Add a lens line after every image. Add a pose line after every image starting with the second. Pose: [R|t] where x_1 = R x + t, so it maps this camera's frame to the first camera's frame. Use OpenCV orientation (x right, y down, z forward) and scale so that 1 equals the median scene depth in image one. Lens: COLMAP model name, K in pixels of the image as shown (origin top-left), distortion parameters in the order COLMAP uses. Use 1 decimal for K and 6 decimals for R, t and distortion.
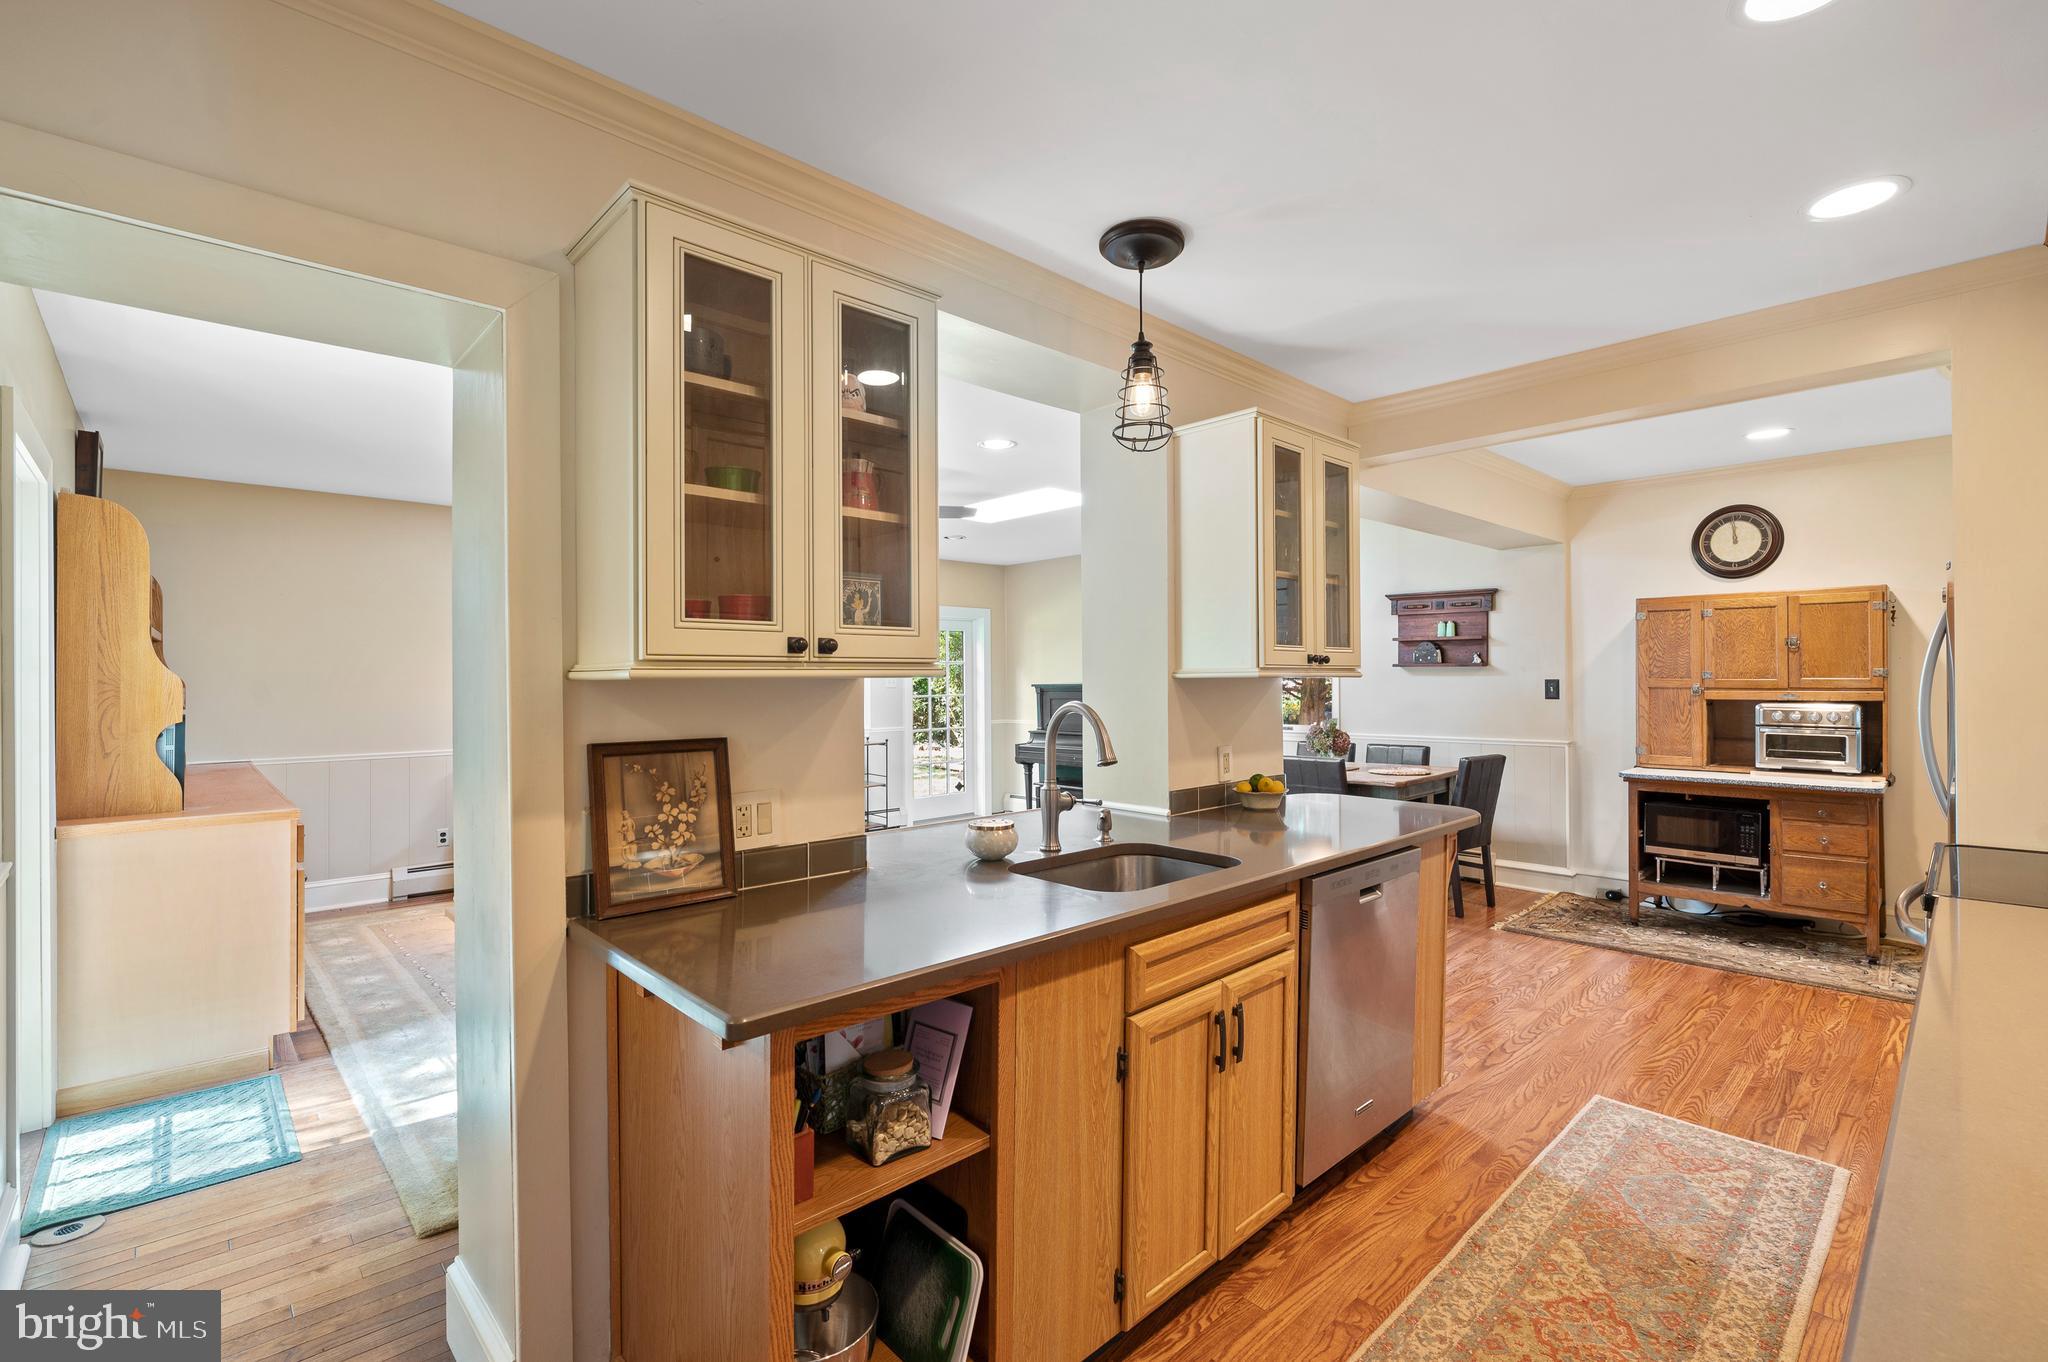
lens RADIAL K [[901.5, 0, 1032.7], [0, 901.5, 666.5], [0, 0, 1]] dist [-0.000681, -0.000135]
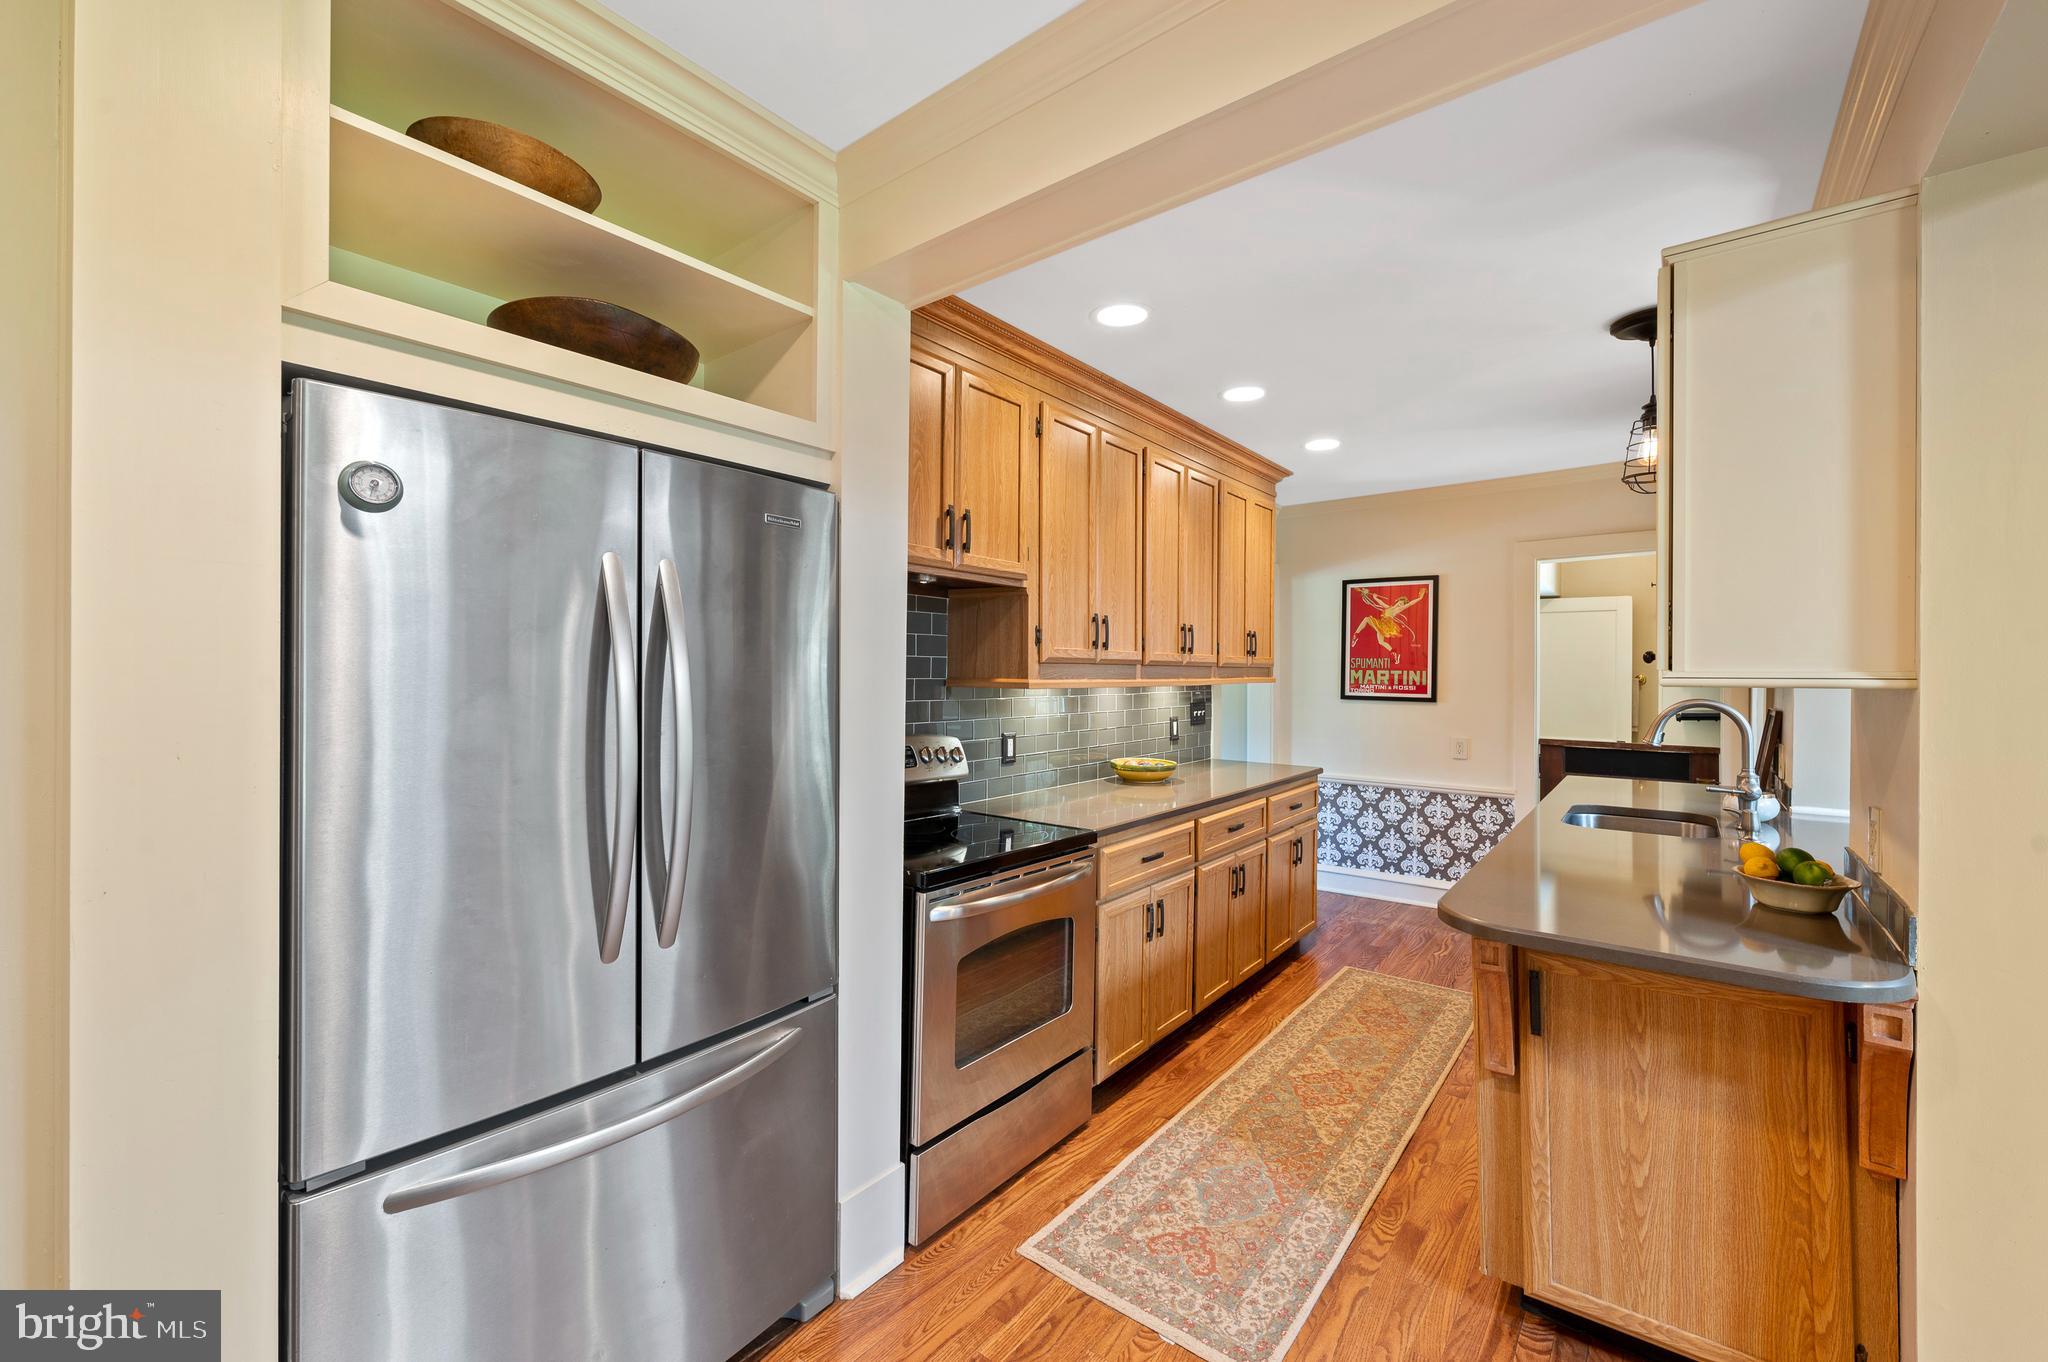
lens RADIAL K [[822.0, 0, 1024.8], [0, 822.0, 674.9], [0, 0, 1]] dist [0.000272, 0.000298]
pose [[-0.990347, 0.001428, -0.138605, 1.002325], [0.001899, 0.999993, -0.003267, 0.005950], [0.138599, -0.003499, -0.990342, 1.777724]]
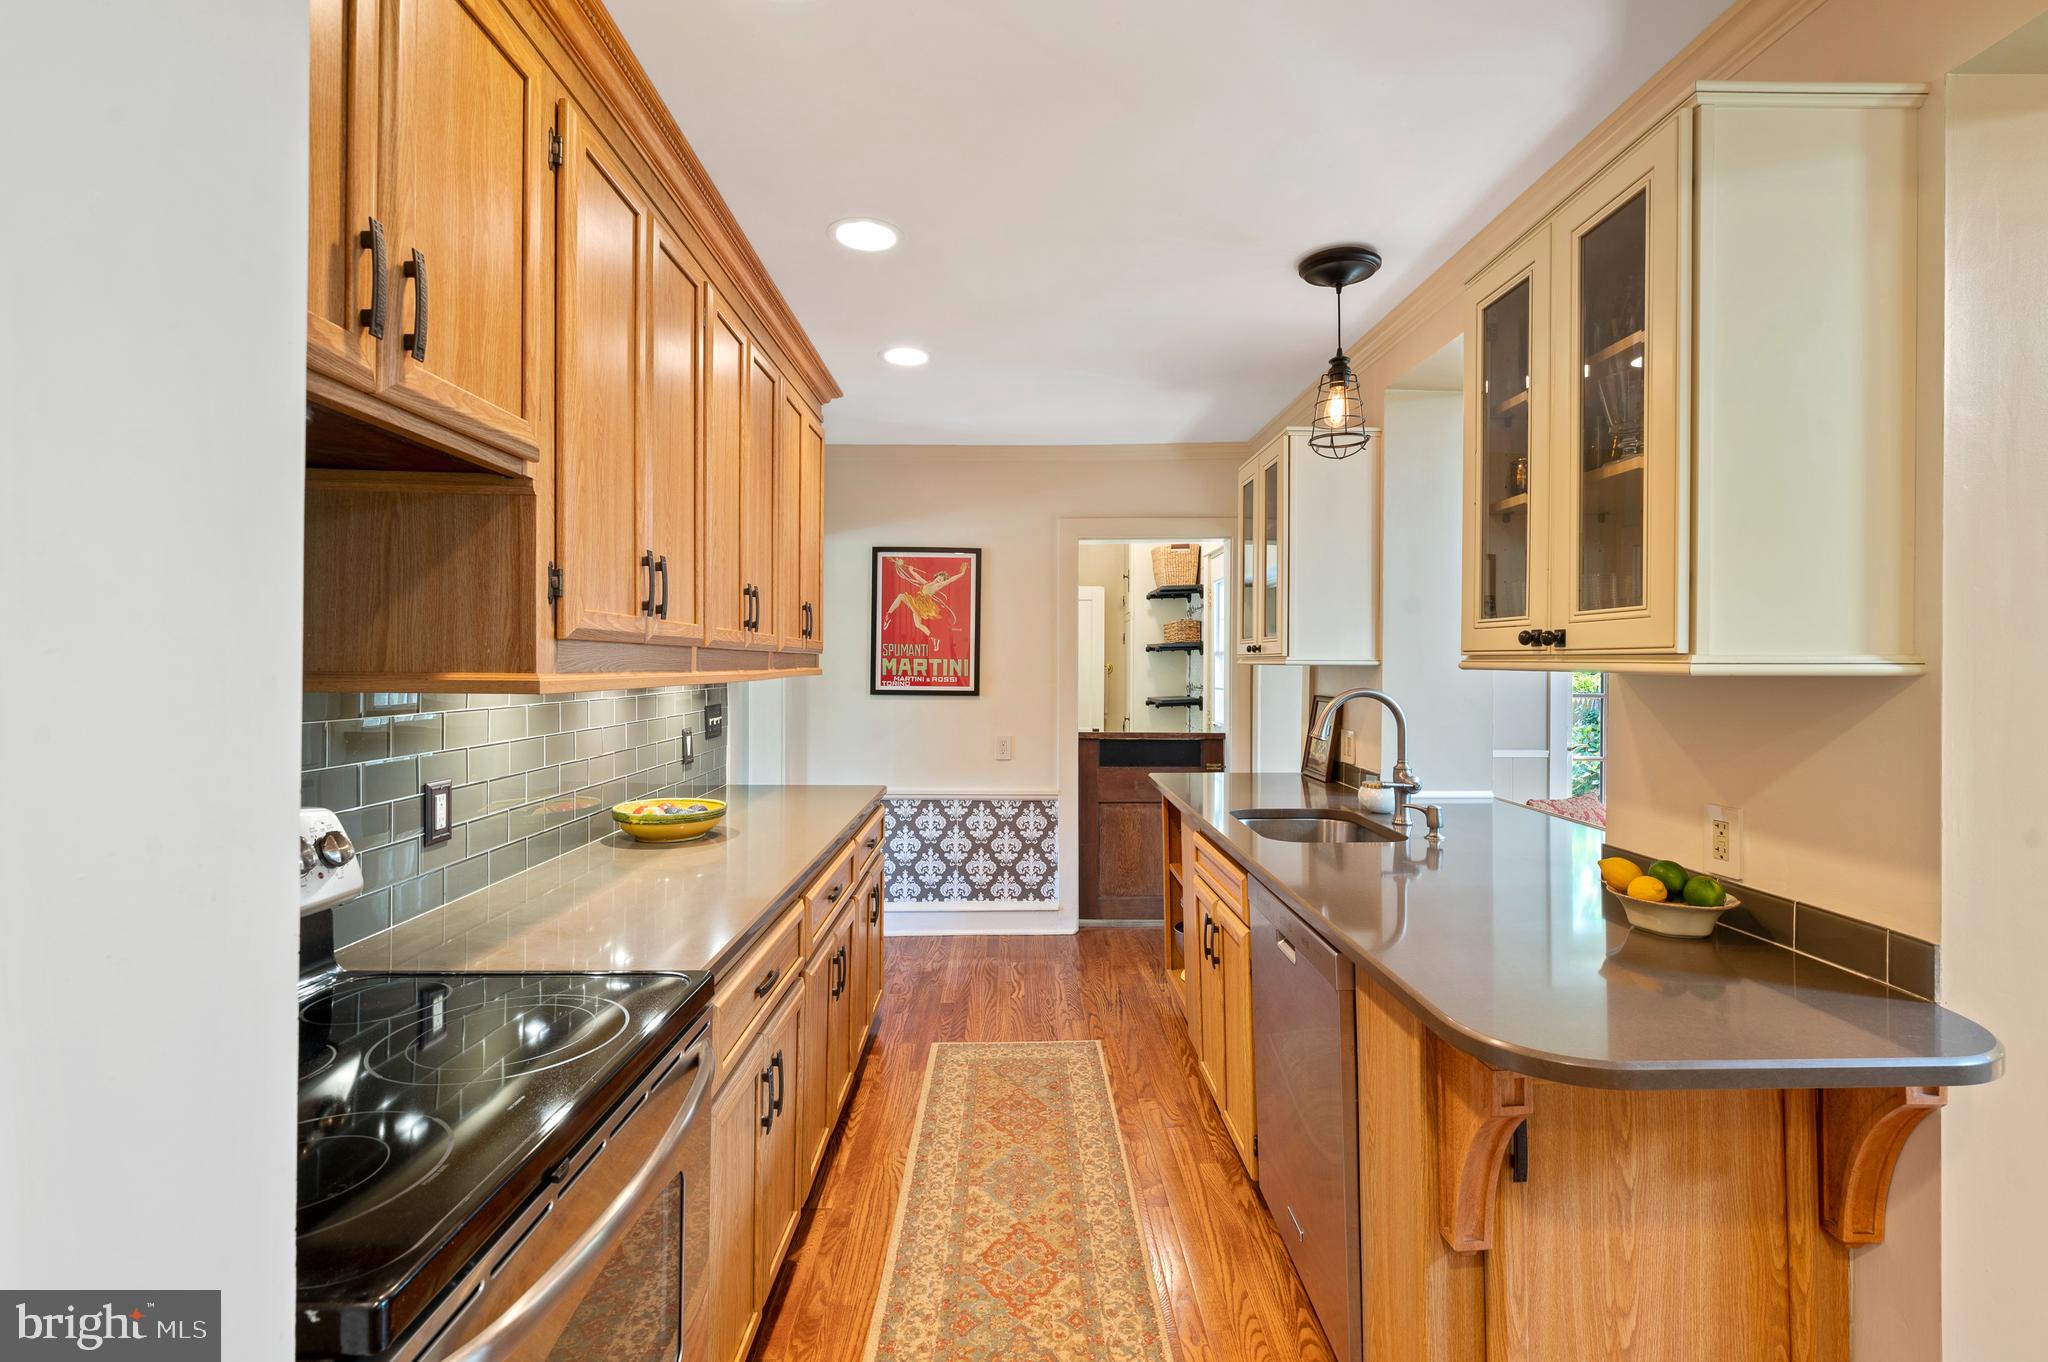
lens RADIAL K [[901.5, 0, 1032.7], [0, 901.5, 666.5], [0, 0, 1]] dist [-0.000681, -0.000135]
pose [[-0.672008, 0.005317, -0.740525, 1.055712], [0.006959, 0.999975, 0.000864, 0.005710], [0.740511, -0.004572, -0.672028, 1.311367]]
